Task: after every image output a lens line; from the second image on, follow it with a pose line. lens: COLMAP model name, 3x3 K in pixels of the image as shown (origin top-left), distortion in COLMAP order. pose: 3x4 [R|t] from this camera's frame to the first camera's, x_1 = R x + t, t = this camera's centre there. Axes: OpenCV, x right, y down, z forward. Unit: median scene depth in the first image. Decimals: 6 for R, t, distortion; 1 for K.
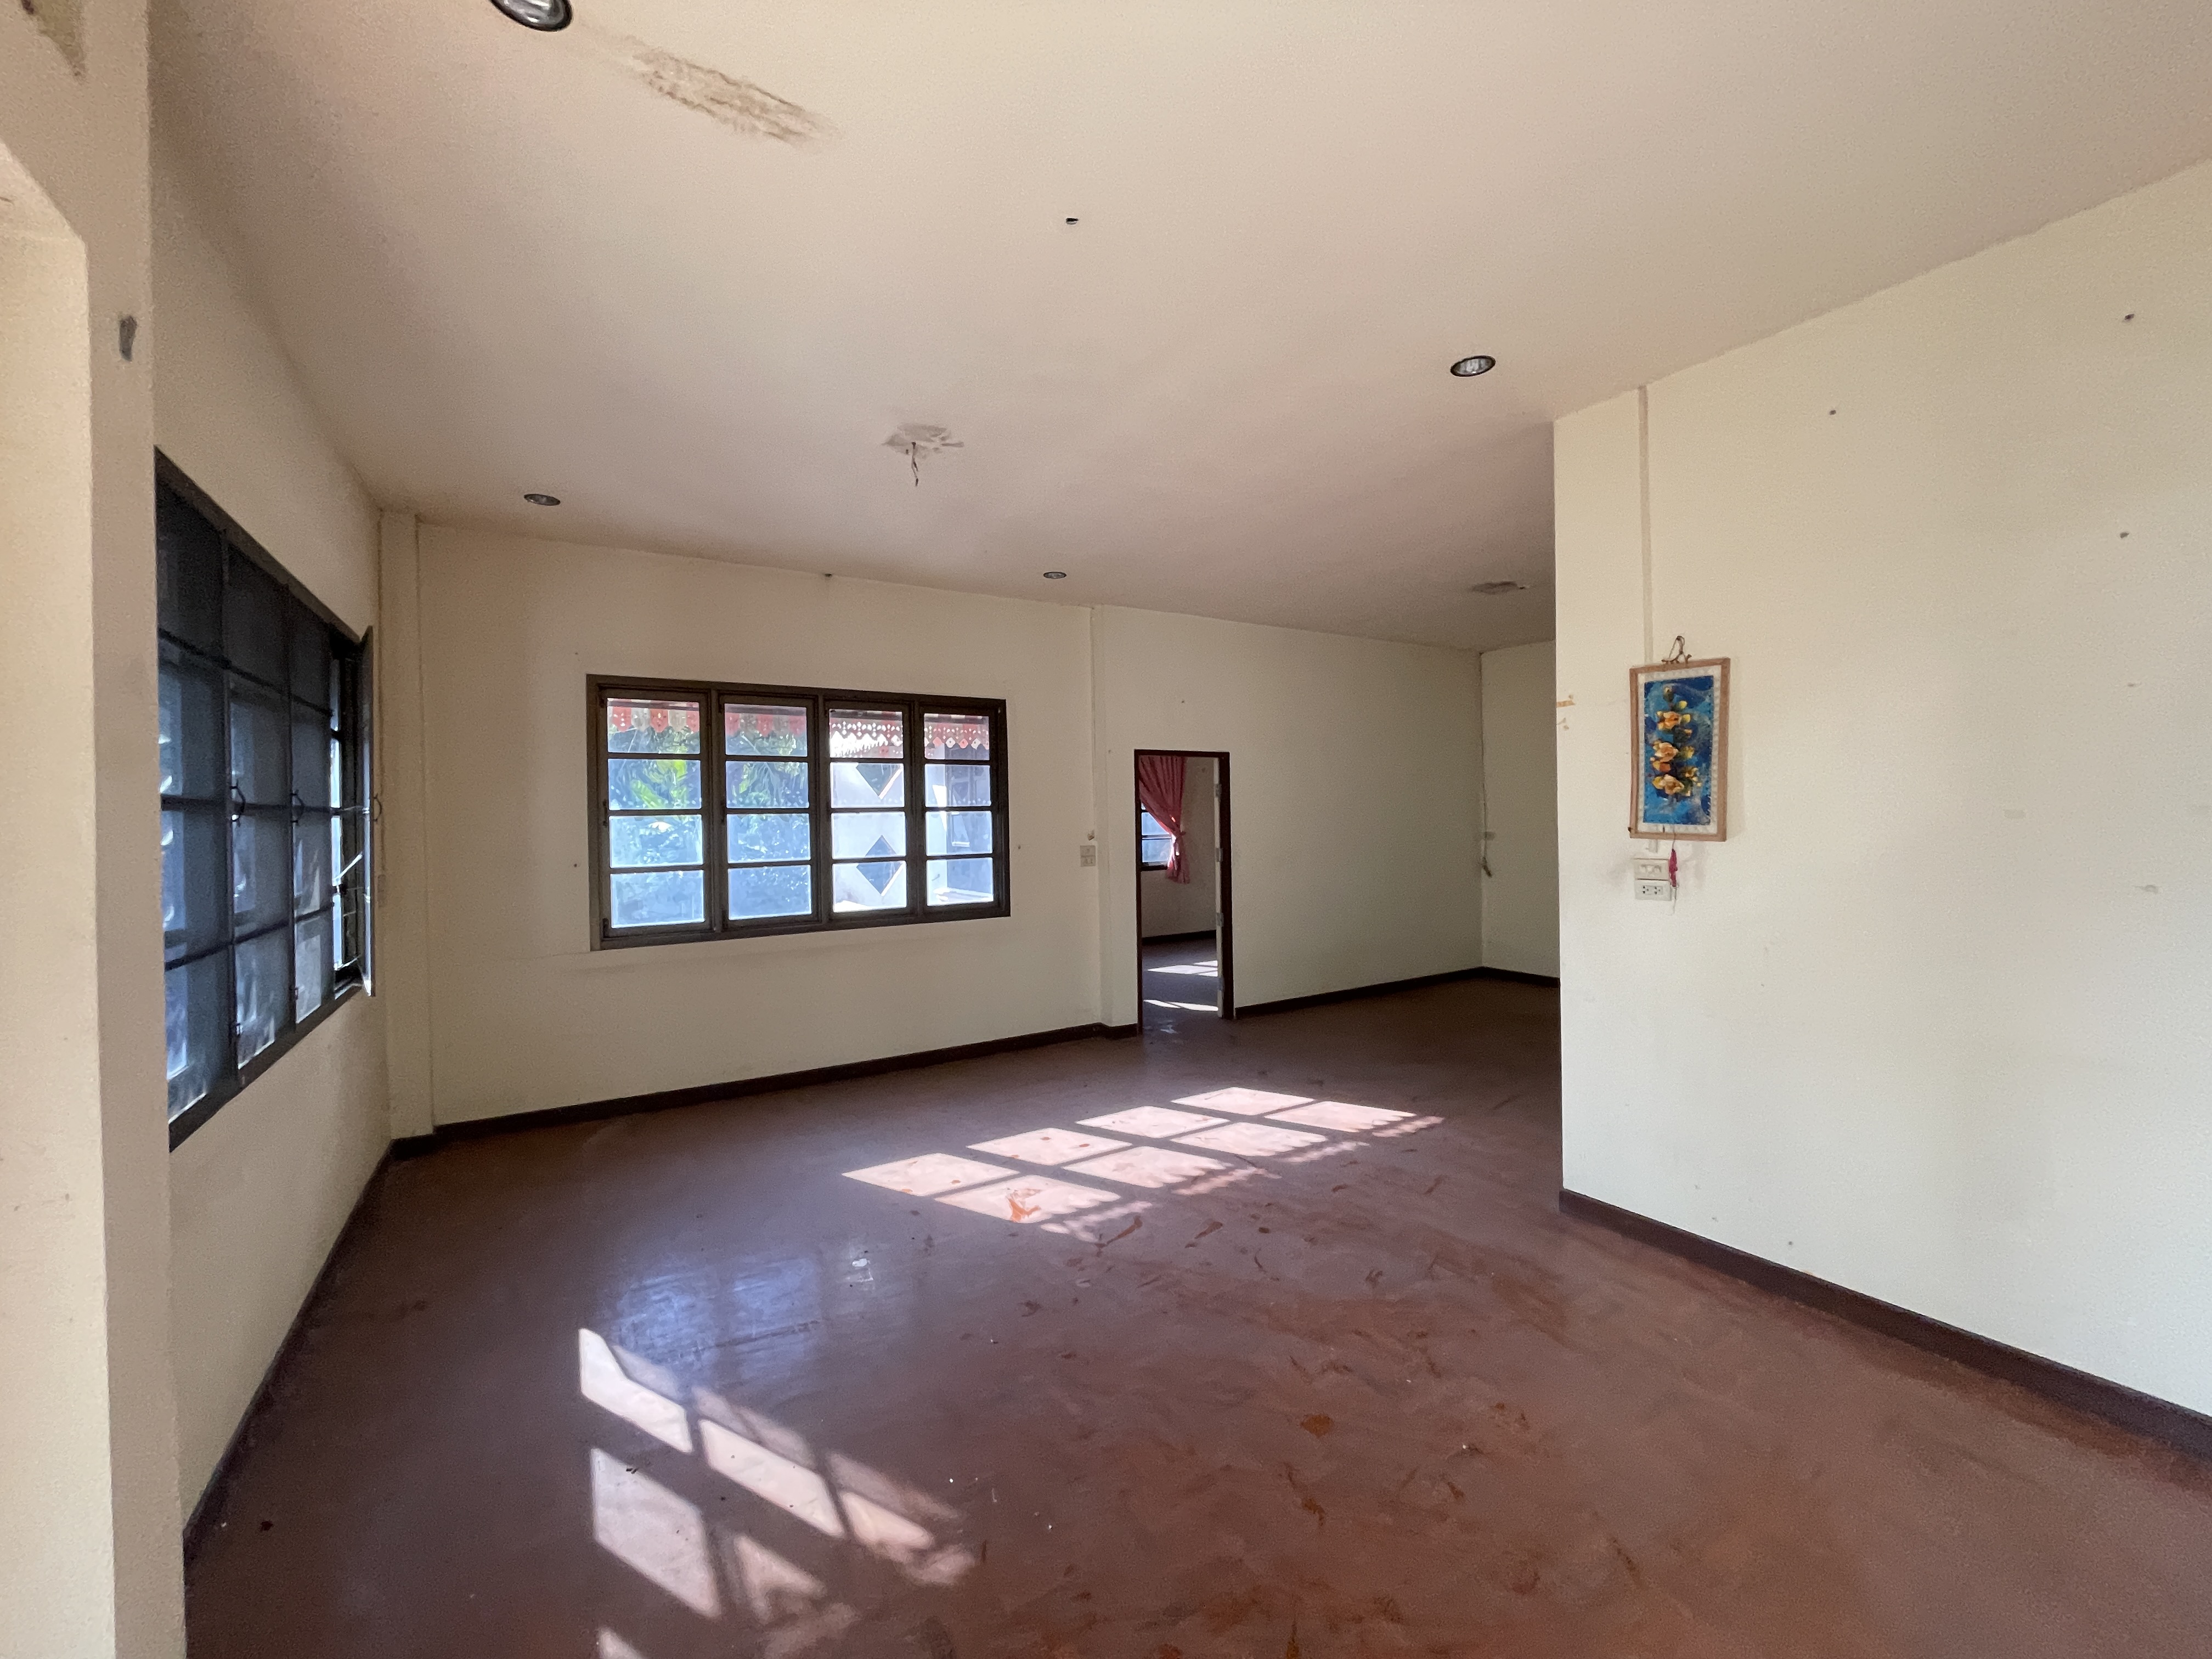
lens RADIAL K [[898.7, 0, 1106.3], [0, 898.7, 821.8], [0, 0, 1]] dist [0.001601, -0.004025]
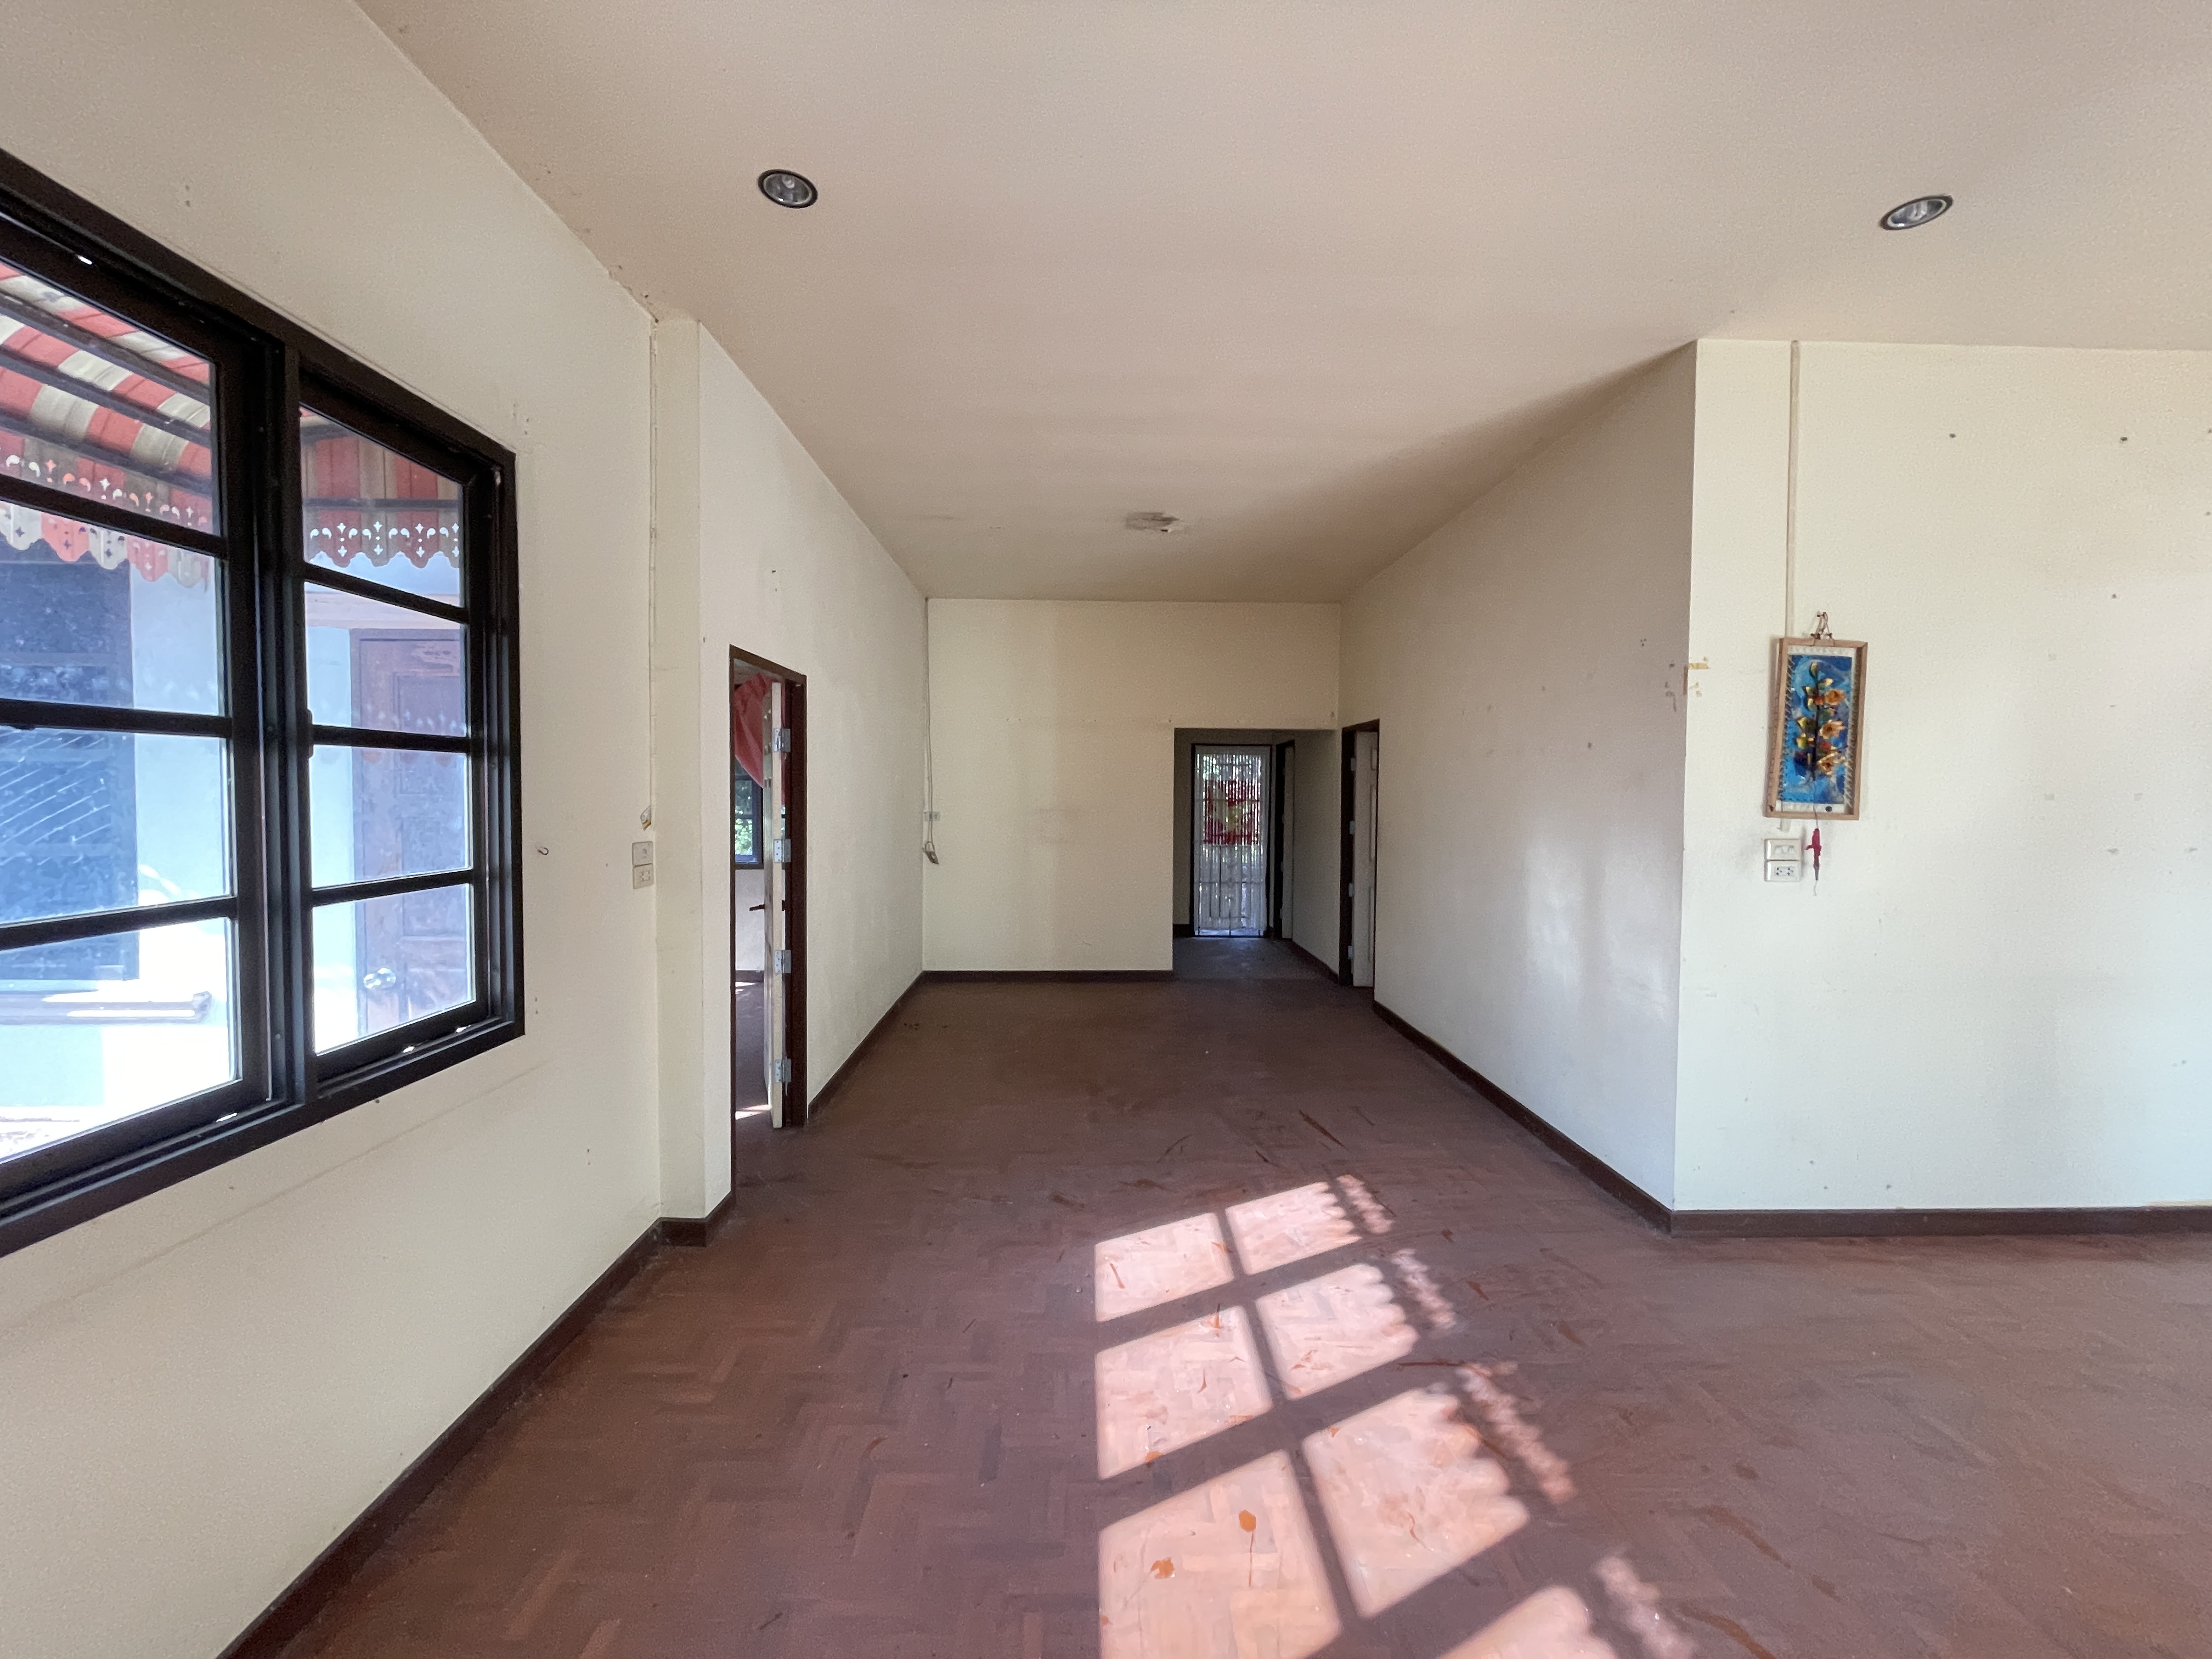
lens RADIAL K [[898.7, 0, 1106.3], [0, 898.7, 821.8], [0, 0, 1]] dist [0.001601, -0.004025]
pose [[0.502782, -0.009436, 0.864362, -0.469771], [-0.009593, 0.999818, 0.016495, 0.011015], [-0.864360, -0.016586, 0.502600, 0.907057]]
